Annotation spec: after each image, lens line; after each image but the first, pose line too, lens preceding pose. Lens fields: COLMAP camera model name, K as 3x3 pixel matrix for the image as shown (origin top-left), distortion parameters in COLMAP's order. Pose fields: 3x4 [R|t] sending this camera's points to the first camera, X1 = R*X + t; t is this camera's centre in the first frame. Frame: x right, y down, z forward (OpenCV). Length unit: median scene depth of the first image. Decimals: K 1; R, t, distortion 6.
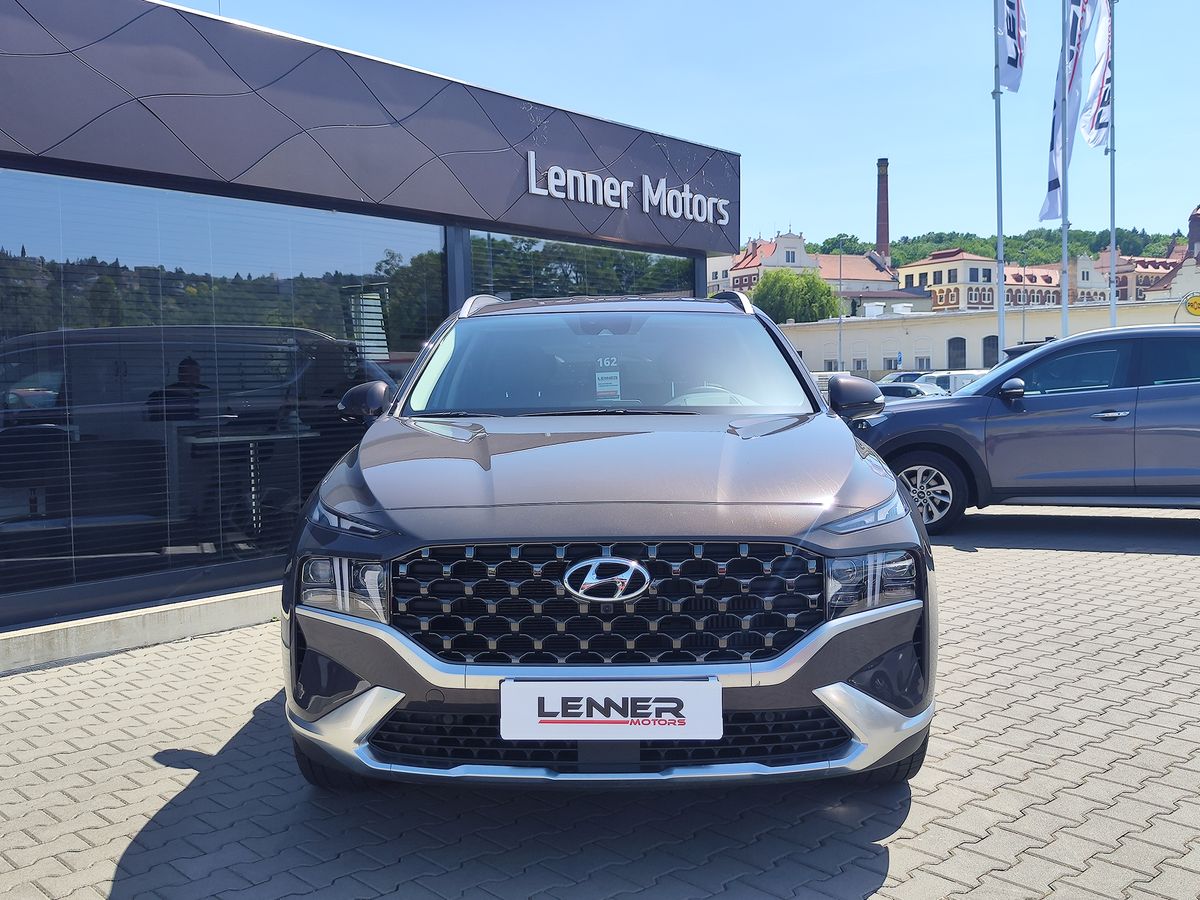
lens RADIAL K [[1085.5, 0, 592.2], [0, 1085.5, 455.9], [0, 0, 1]] dist [0.008256, -0.007542]
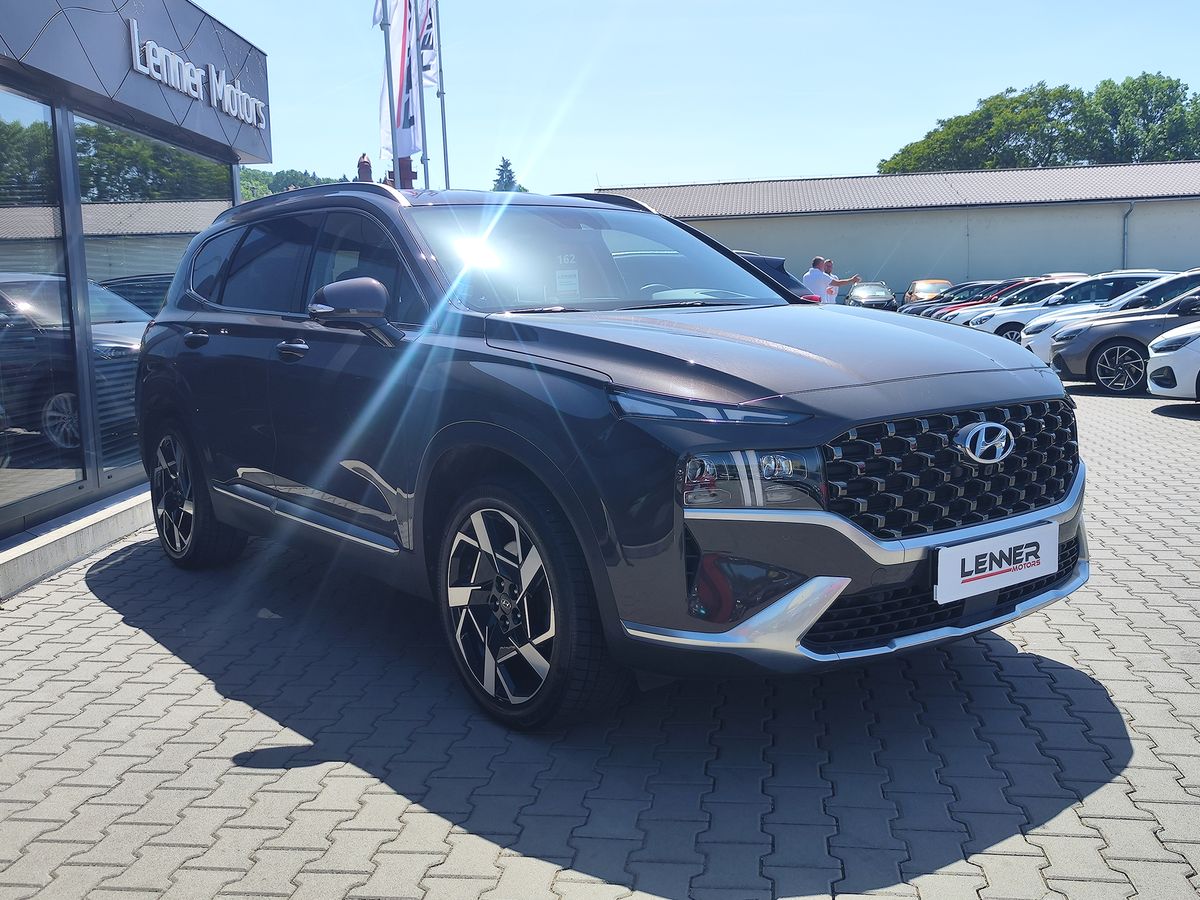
lens RADIAL K [[1085.5, 0, 594.5], [0, 1085.5, 445.1], [0, 0, 1]] dist [0.008256, -0.007542]
pose [[0.804550, -0.085142, 0.587750, -0.912678], [0.054344, 0.996072, 0.069903, 0.018768], [-0.591393, -0.024300, 0.806017, 0.352376]]
